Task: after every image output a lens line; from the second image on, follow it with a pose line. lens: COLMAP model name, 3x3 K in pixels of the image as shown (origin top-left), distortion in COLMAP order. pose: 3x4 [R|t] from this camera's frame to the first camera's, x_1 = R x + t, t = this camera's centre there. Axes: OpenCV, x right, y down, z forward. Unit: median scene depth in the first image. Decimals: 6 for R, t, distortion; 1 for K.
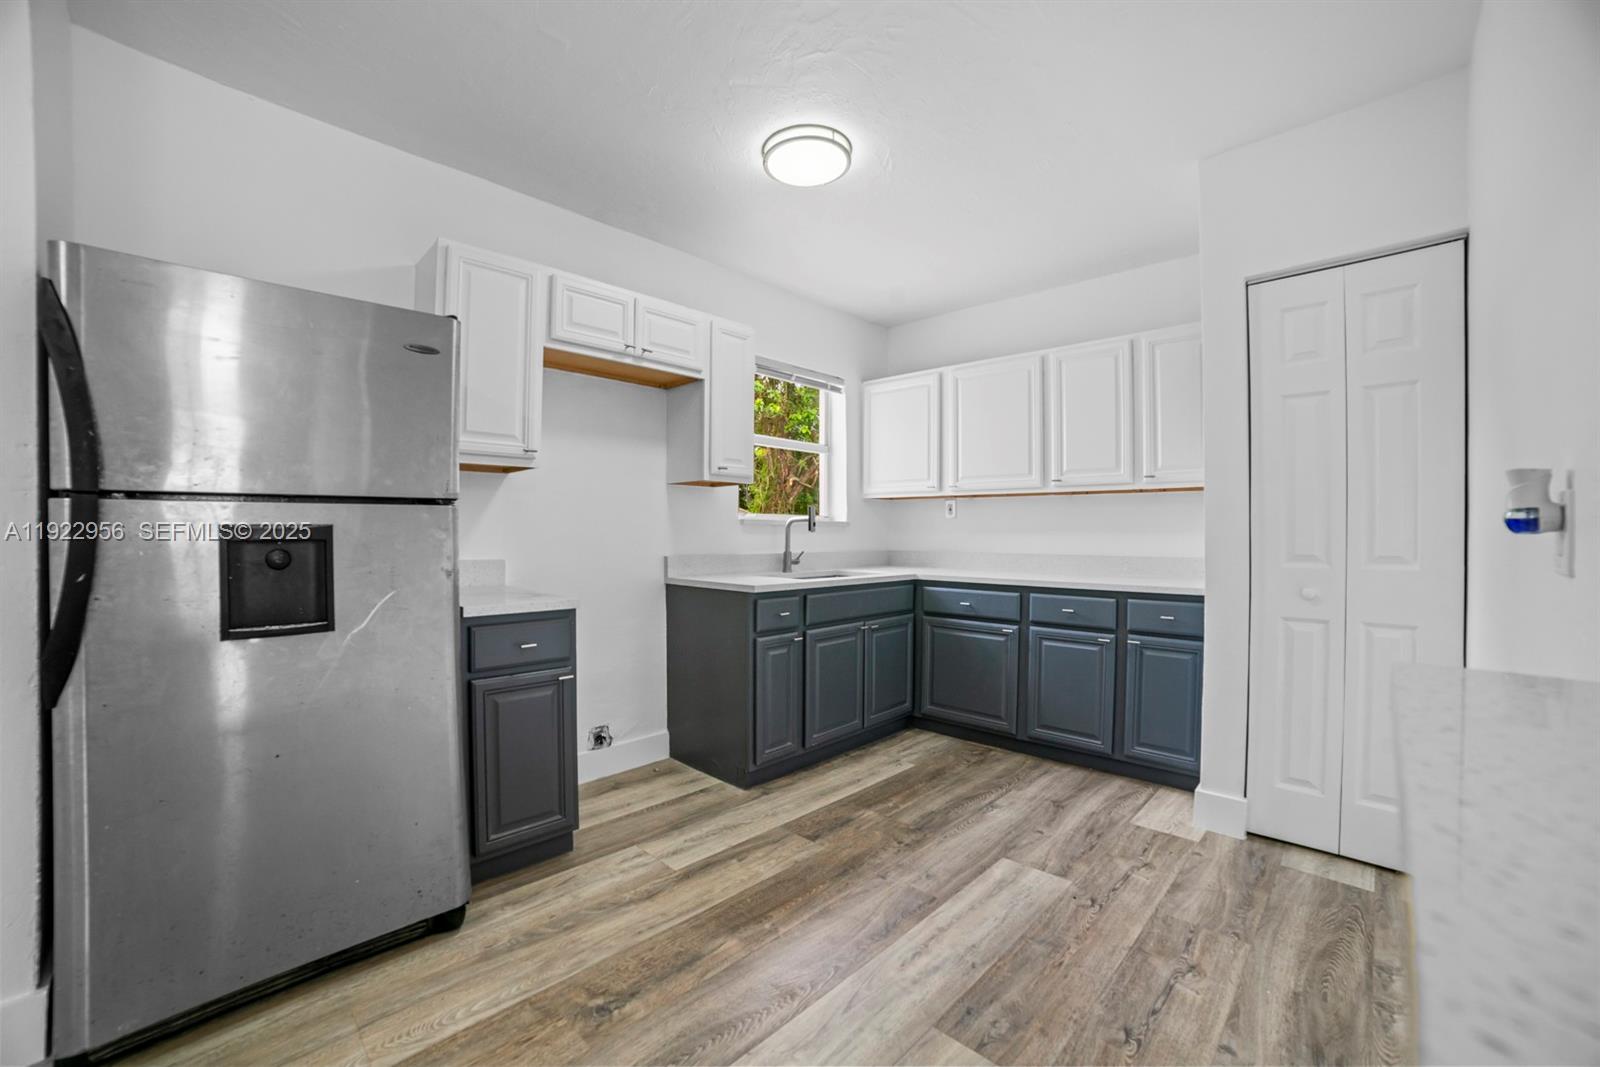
lens RADIAL K [[640.4, 0, 800.0], [0, 640.4, 533.5], [0, 0, 1]] dist [-0.083475, 0.027068]
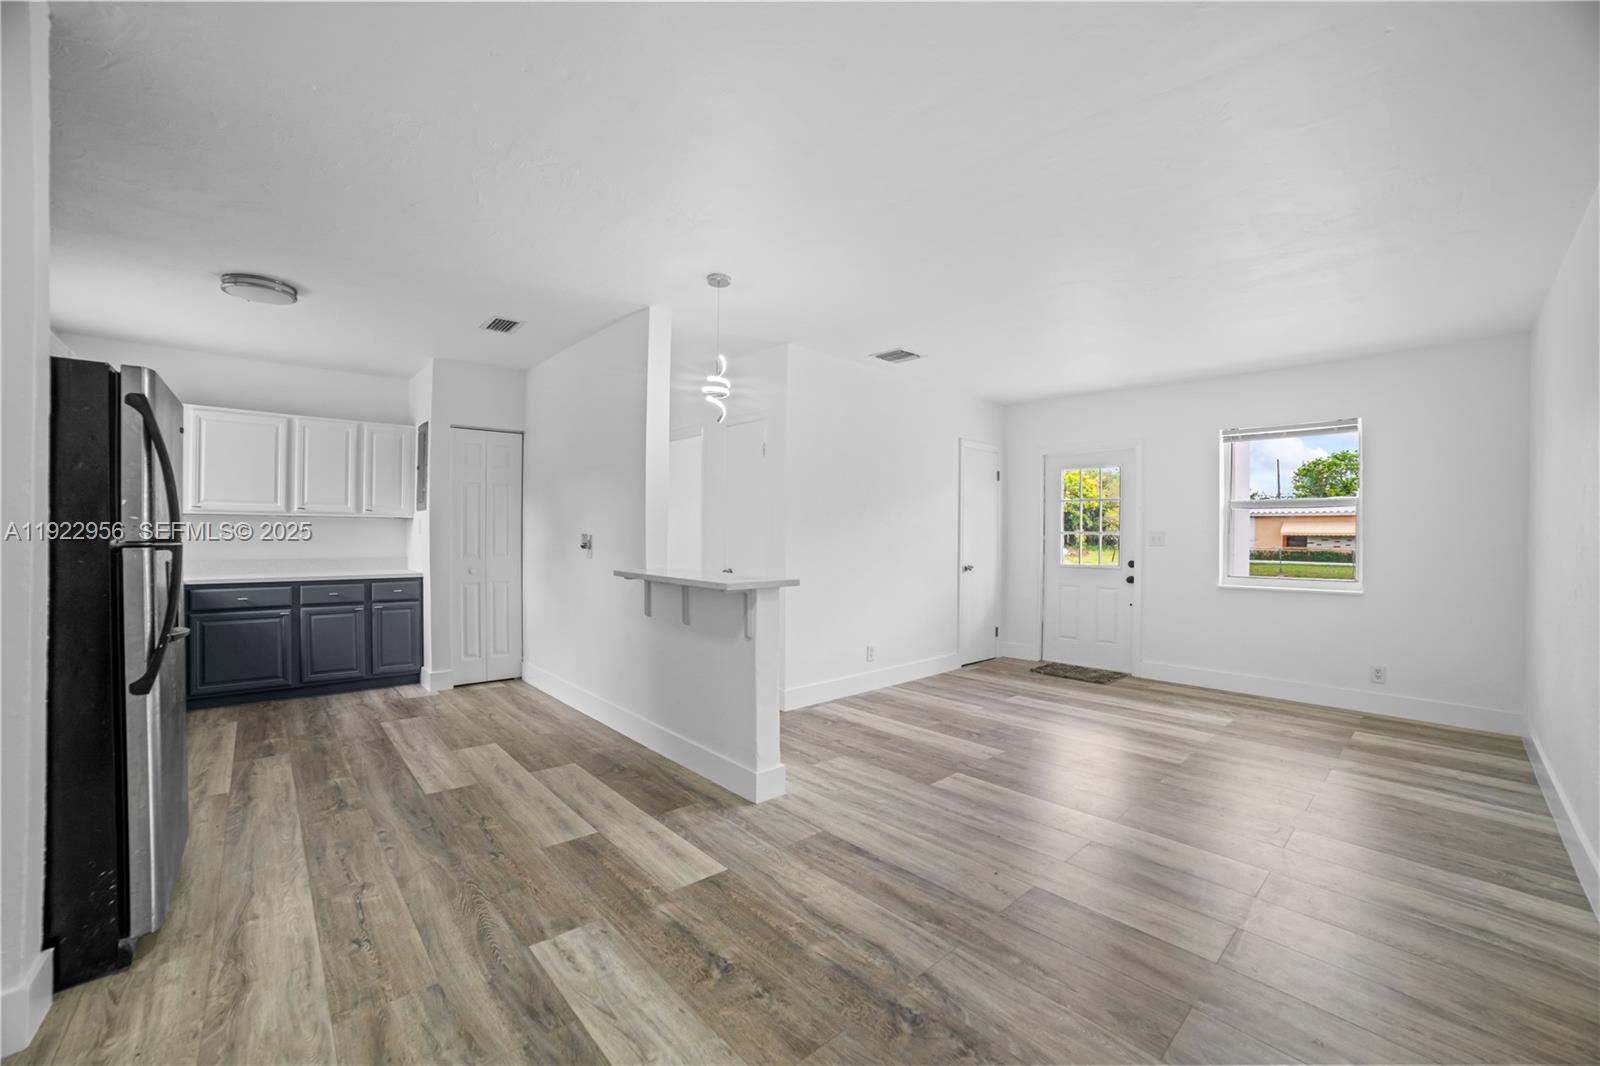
lens RADIAL K [[640.4, 0, 800.0], [0, 640.4, 533.0], [0, 0, 1]] dist [-0.083475, 0.027068]
pose [[0.048351, 0.004569, 0.998820, -1.271881], [-0.009281, 0.999948, -0.004125, -0.043172], [-0.998787, -0.009071, 0.048391, -0.293889]]
